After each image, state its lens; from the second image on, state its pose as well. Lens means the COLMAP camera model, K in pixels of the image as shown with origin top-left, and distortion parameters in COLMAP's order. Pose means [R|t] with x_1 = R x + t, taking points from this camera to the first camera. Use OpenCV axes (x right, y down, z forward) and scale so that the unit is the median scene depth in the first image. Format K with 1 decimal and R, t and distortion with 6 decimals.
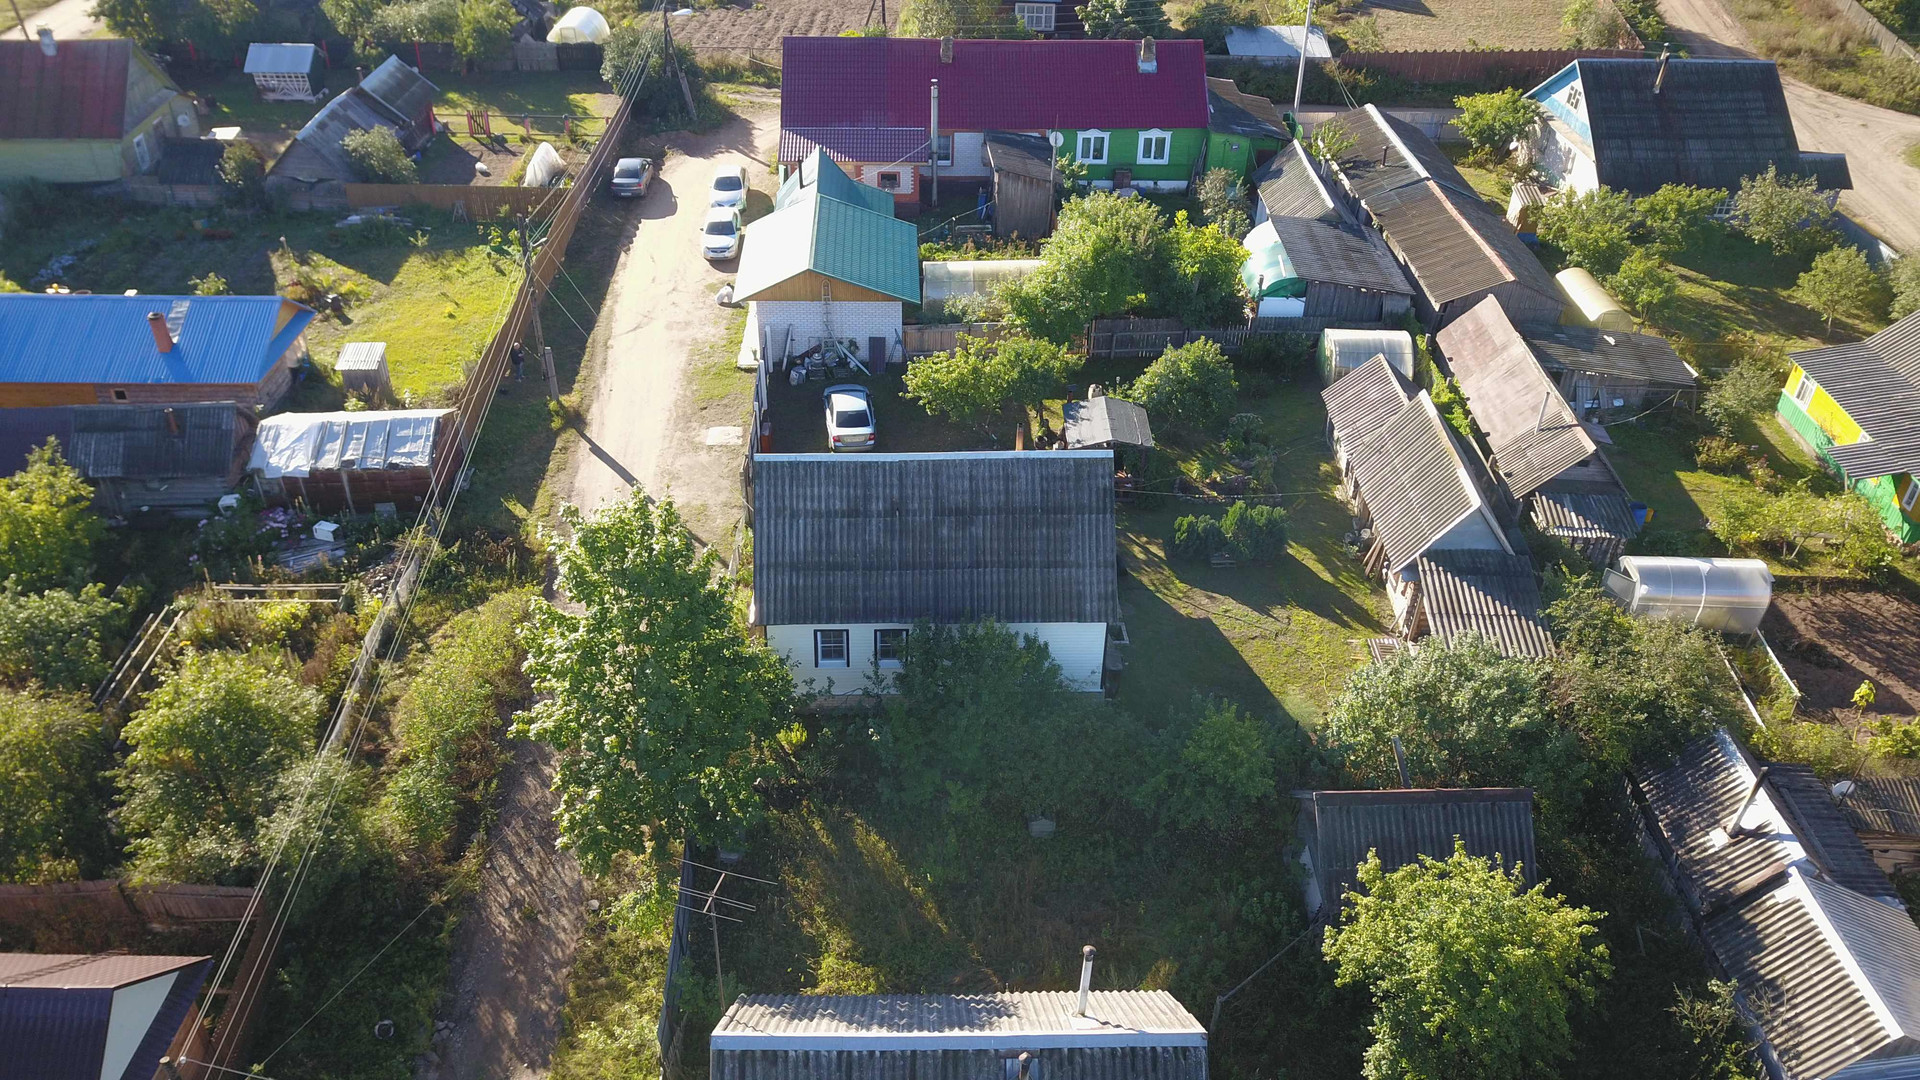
lens RADIAL K [[1429.8, 0, 960.0], [0, 1429.8, 540.0], [0, 0, 1]] dist [0.005162, -0.005760]
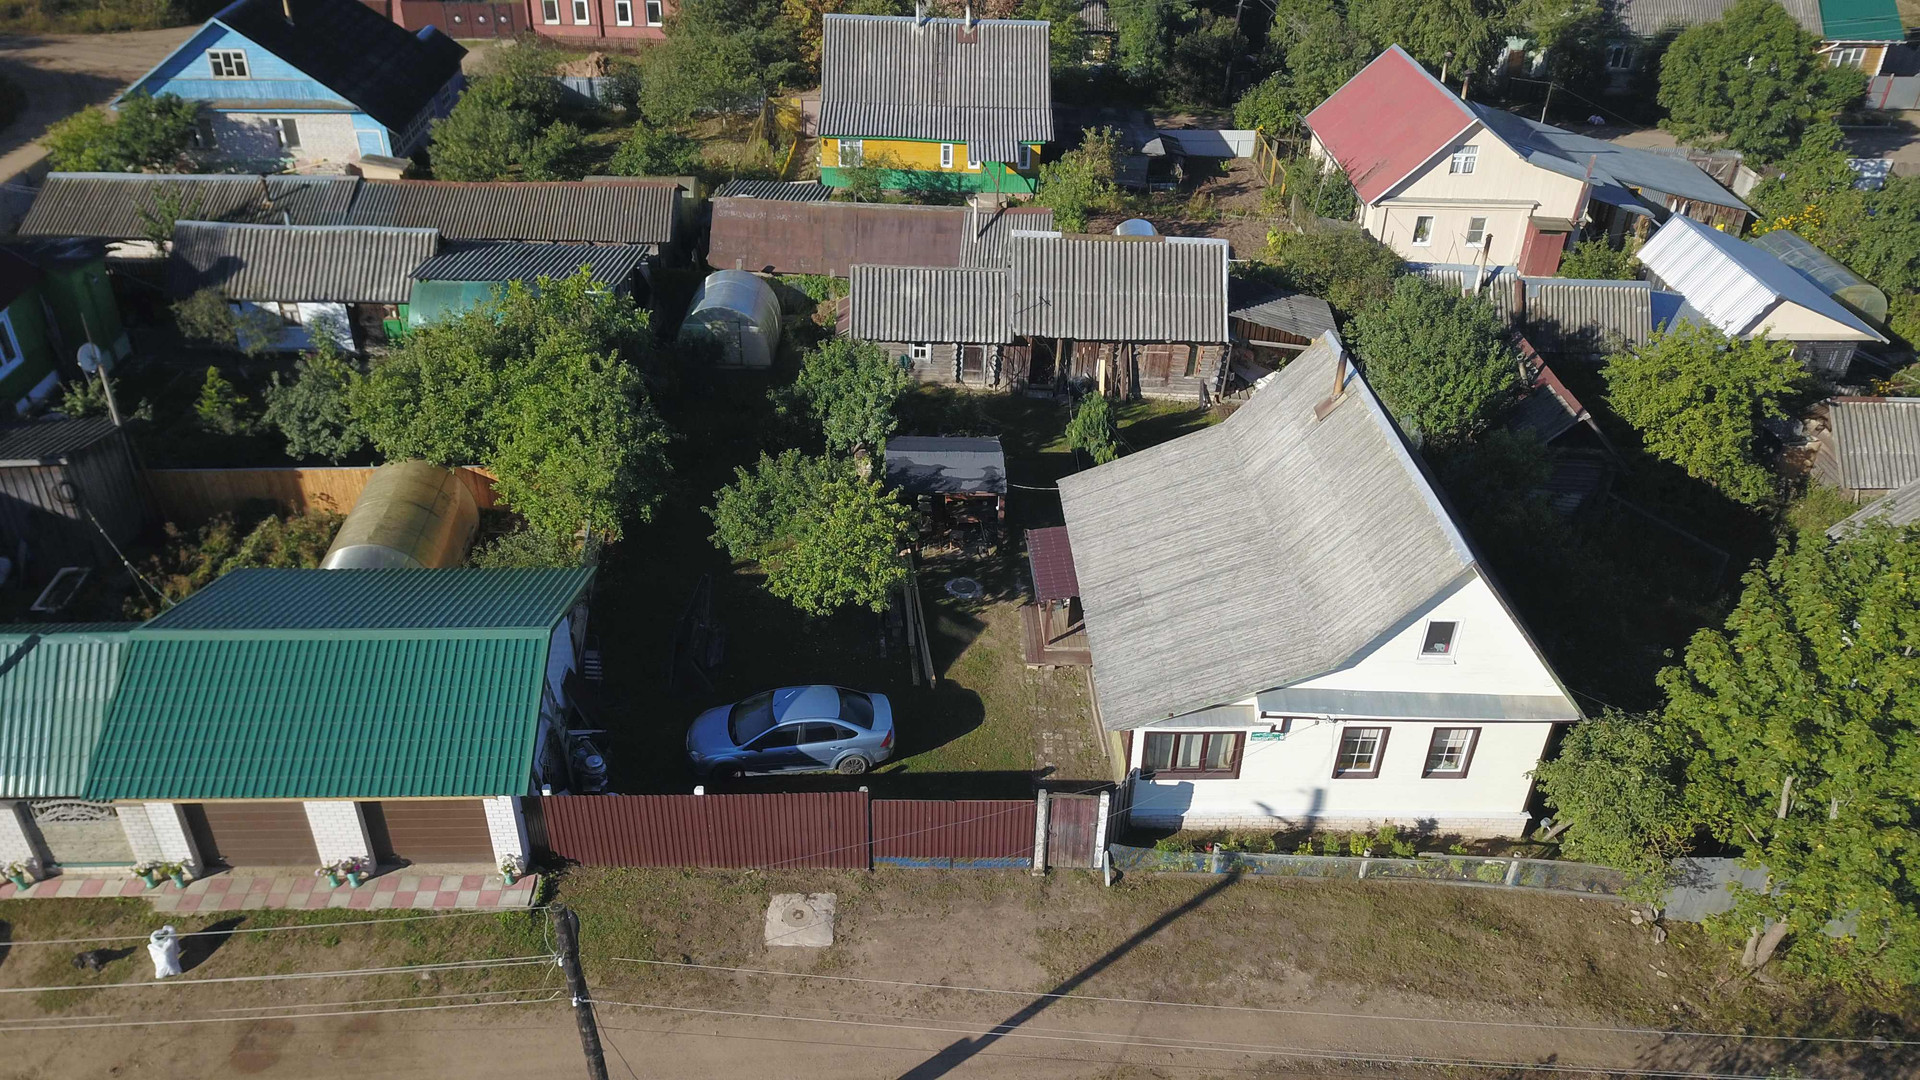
lens RADIAL K [[1429.8, 0, 960.0], [0, 1429.8, 540.0], [0, 0, 1]] dist [0.005162, -0.005760]
pose [[0.011717, -0.559895, 0.828481, -0.433202], [0.547290, 0.697009, 0.463305, -0.314976], [-0.836861, 0.447991, 0.314592, 0.611582]]
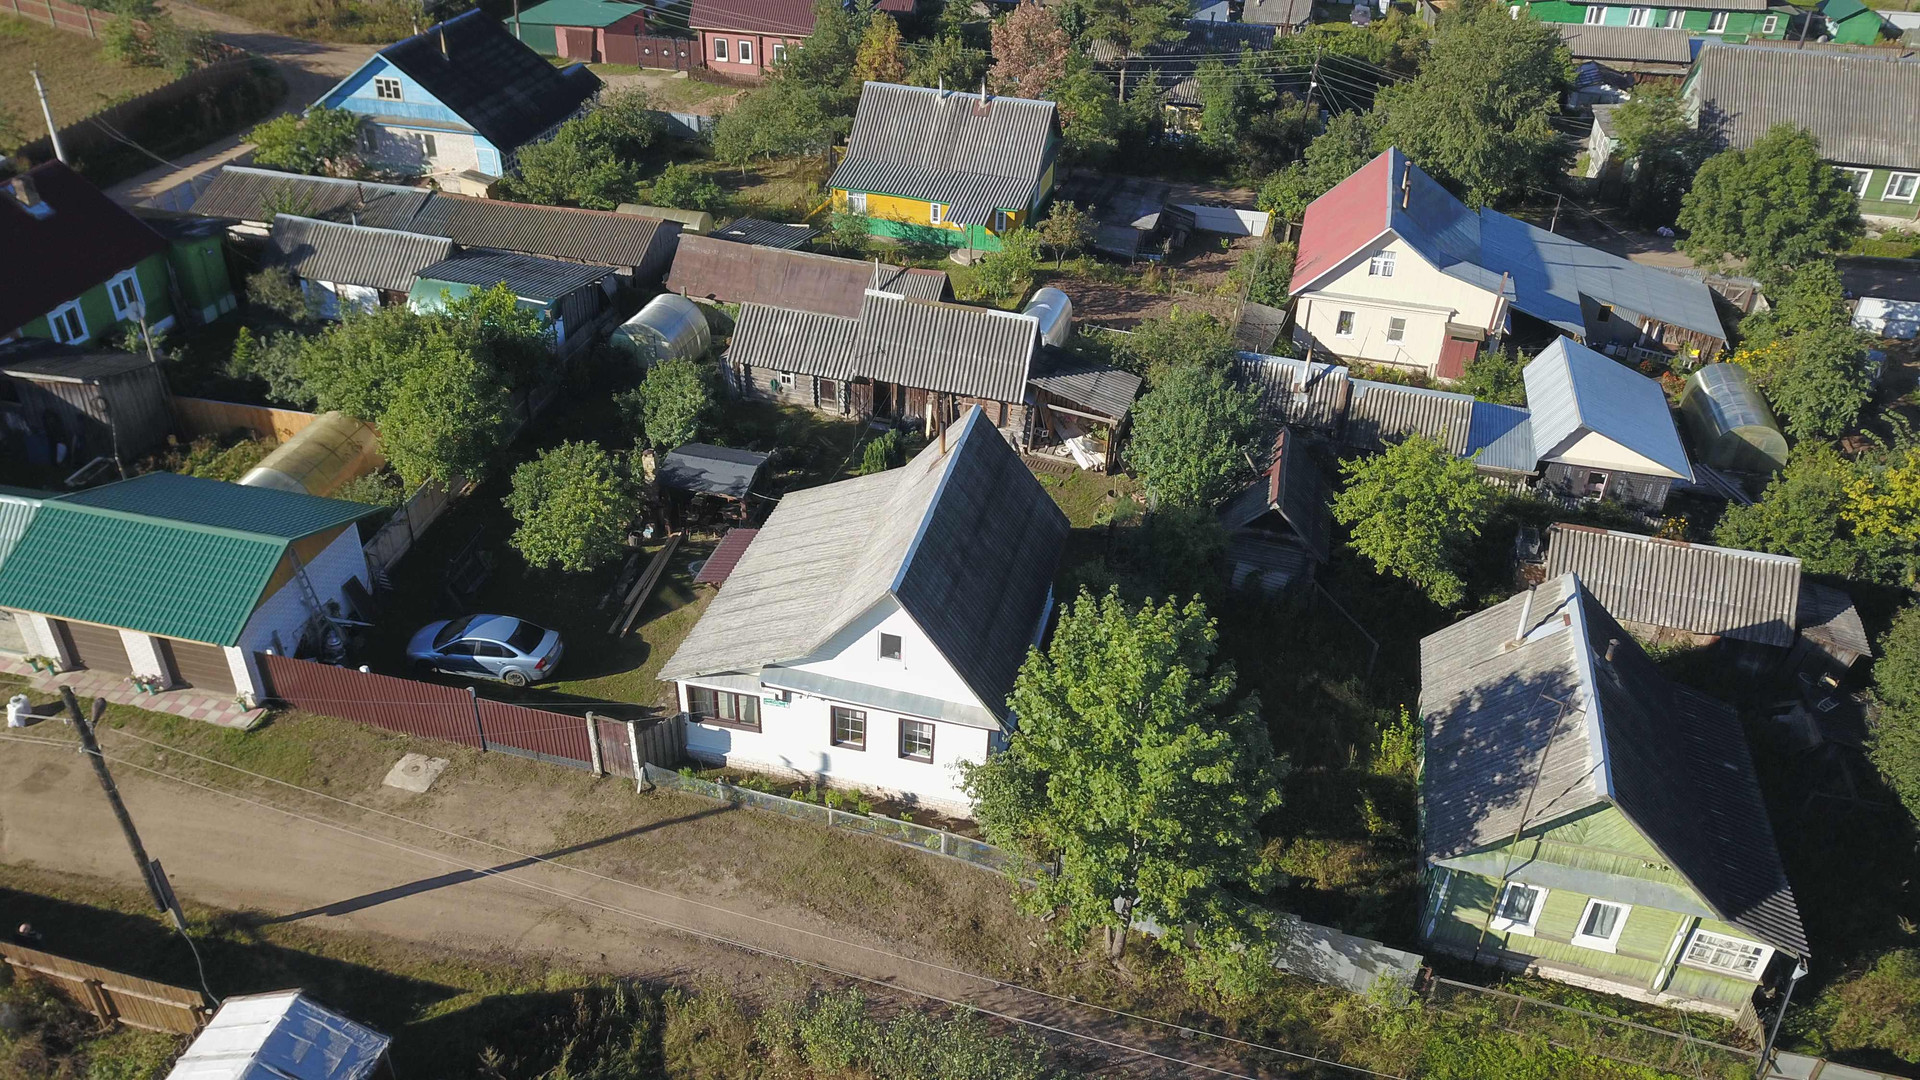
lens RADIAL K [[1429.8, 0, 960.0], [0, 1429.8, 540.0], [0, 0, 1]] dist [0.005162, -0.005760]
pose [[0.275914, -0.531731, 0.800708, -0.505989], [0.526882, 0.780406, 0.336693, -0.219729], [-0.803908, 0.328980, 0.495484, 0.326674]]
